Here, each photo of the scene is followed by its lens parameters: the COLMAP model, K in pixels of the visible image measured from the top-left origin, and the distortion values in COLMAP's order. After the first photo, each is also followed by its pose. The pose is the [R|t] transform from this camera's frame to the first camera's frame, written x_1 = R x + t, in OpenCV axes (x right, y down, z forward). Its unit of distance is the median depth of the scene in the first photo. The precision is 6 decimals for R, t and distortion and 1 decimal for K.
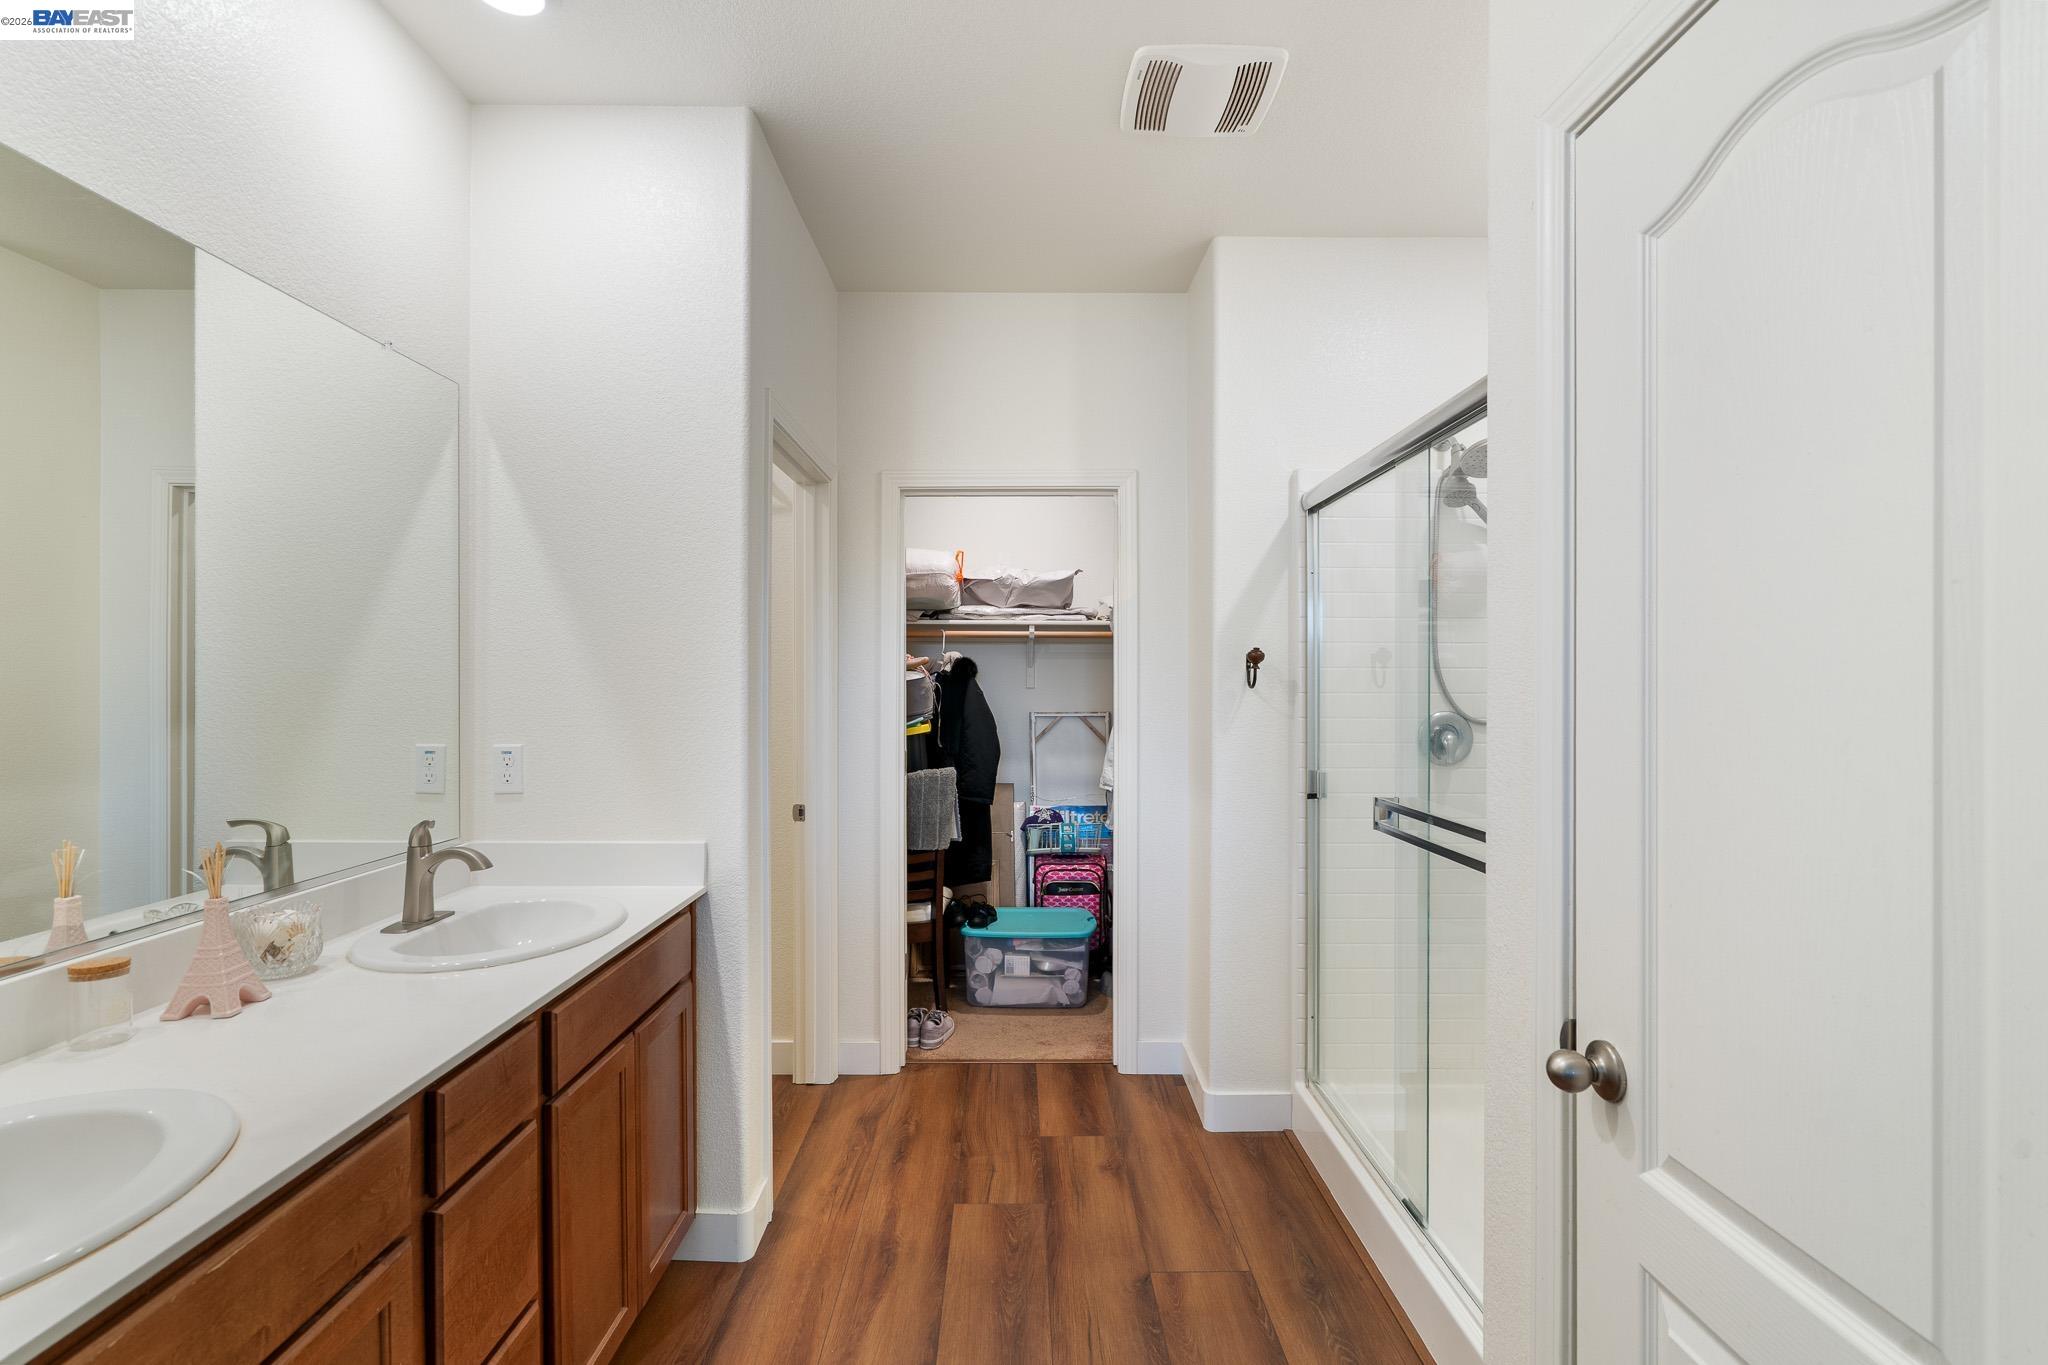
lens RADIAL K [[932.2, 0, 1026.5], [0, 932.2, 688.9], [0, 0, 1]] dist [-0.002895, 0.000497]
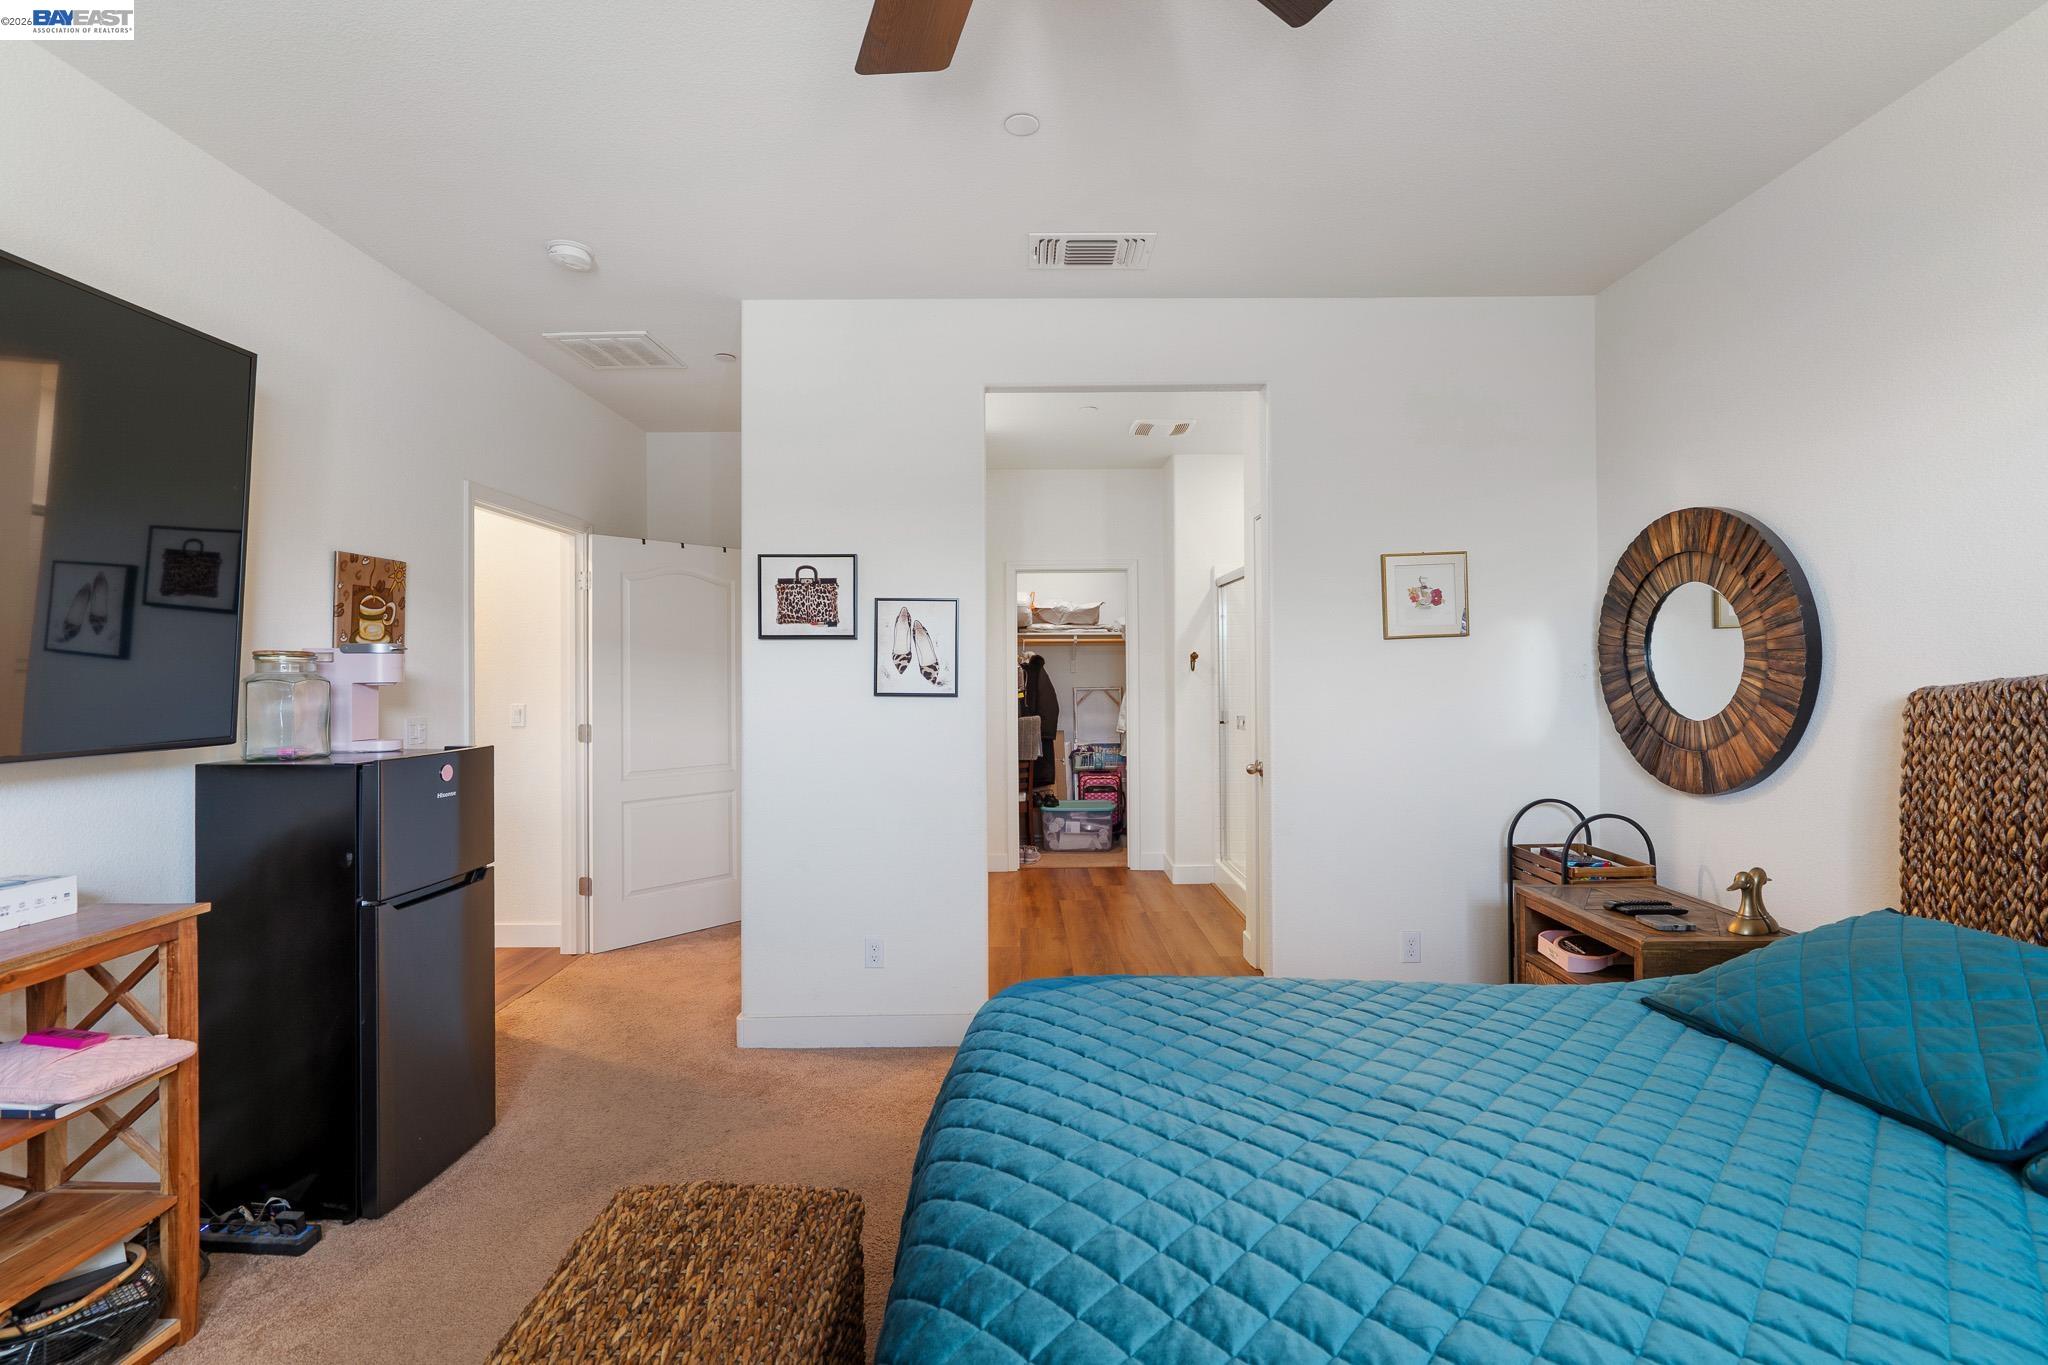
lens RADIAL K [[932.2, 0, 1021.8], [0, 932.2, 667.9], [0, 0, 1]] dist [-0.002895, 0.000497]
pose [[0.999946, -0.009005, -0.005136, -0.088748], [0.008960, 0.999922, -0.008705, 0.004731], [0.005214, 0.008658, 0.999949, -0.733780]]
